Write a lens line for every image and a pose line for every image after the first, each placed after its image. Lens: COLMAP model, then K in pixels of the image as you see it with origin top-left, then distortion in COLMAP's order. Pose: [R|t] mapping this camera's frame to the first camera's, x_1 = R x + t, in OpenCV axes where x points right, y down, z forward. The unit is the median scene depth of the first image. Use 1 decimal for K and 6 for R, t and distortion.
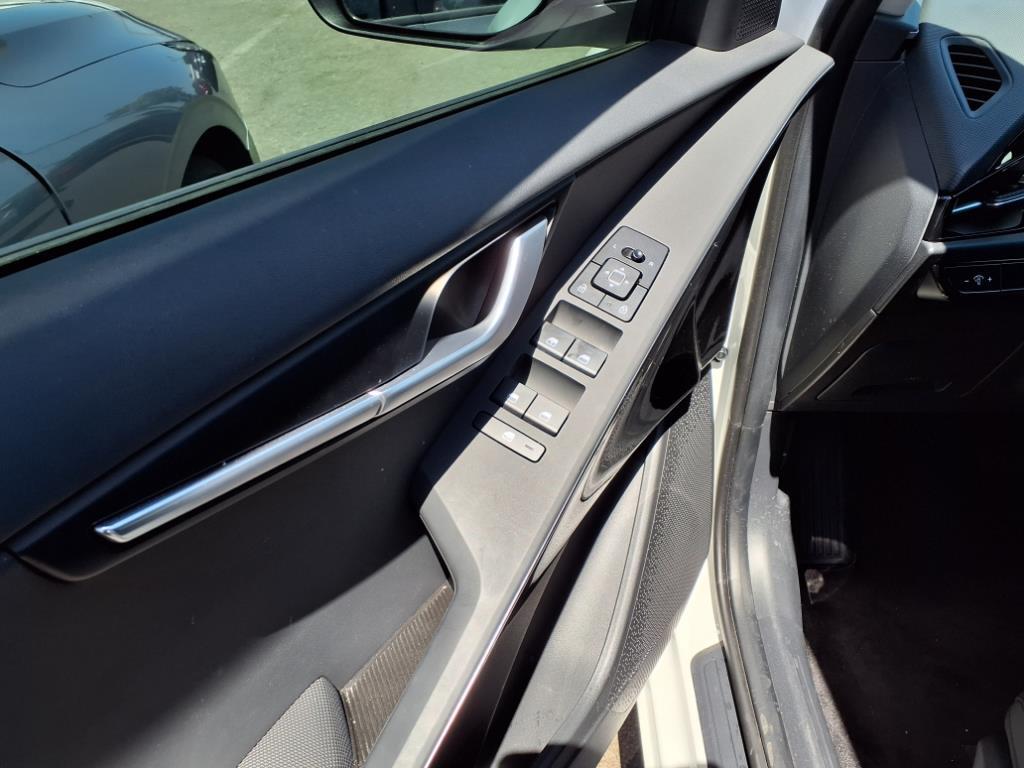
lens RADIAL K [[791.4, 0, 512.0], [0, 791.4, 384.0], [0, 0, 1]] dist [-0.010004, -0.064965]
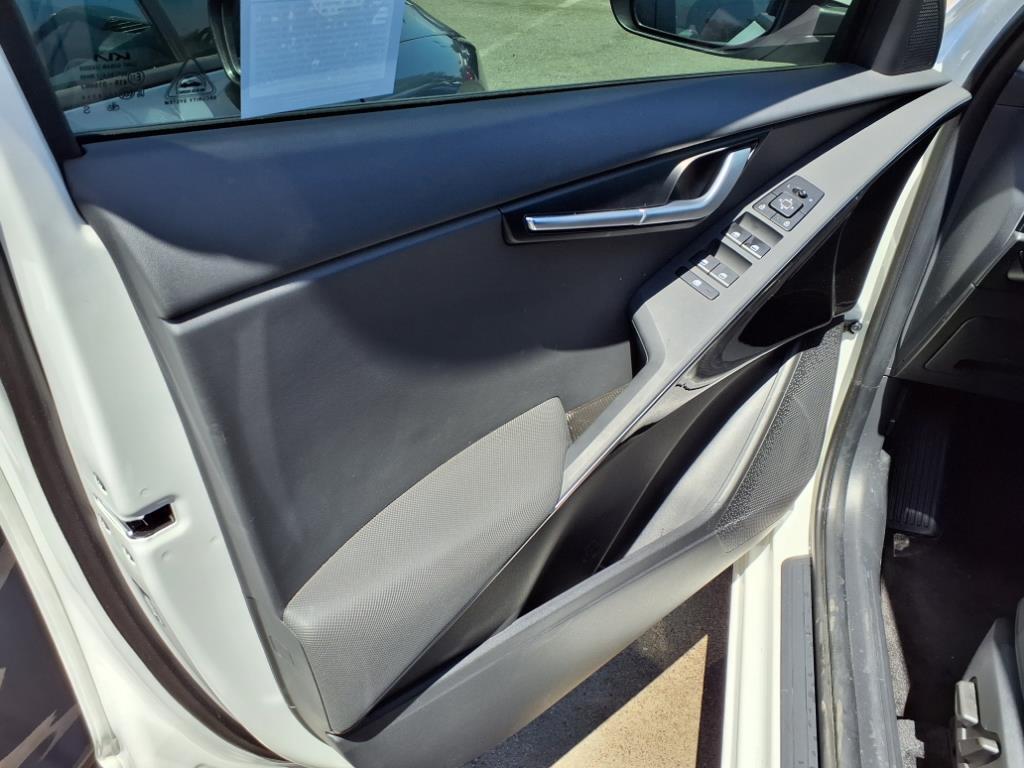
lens RADIAL K [[824.3, 0, 512.0], [0, 824.3, 384.0], [0, 0, 1]] dist [-0.036812, 0.002568]
pose [[0.964535, 0.204391, -0.167023, -0.028131], [-0.213848, 0.976025, -0.040549, 0.251786], [0.154731, 0.074828, 0.985119, -0.404782]]
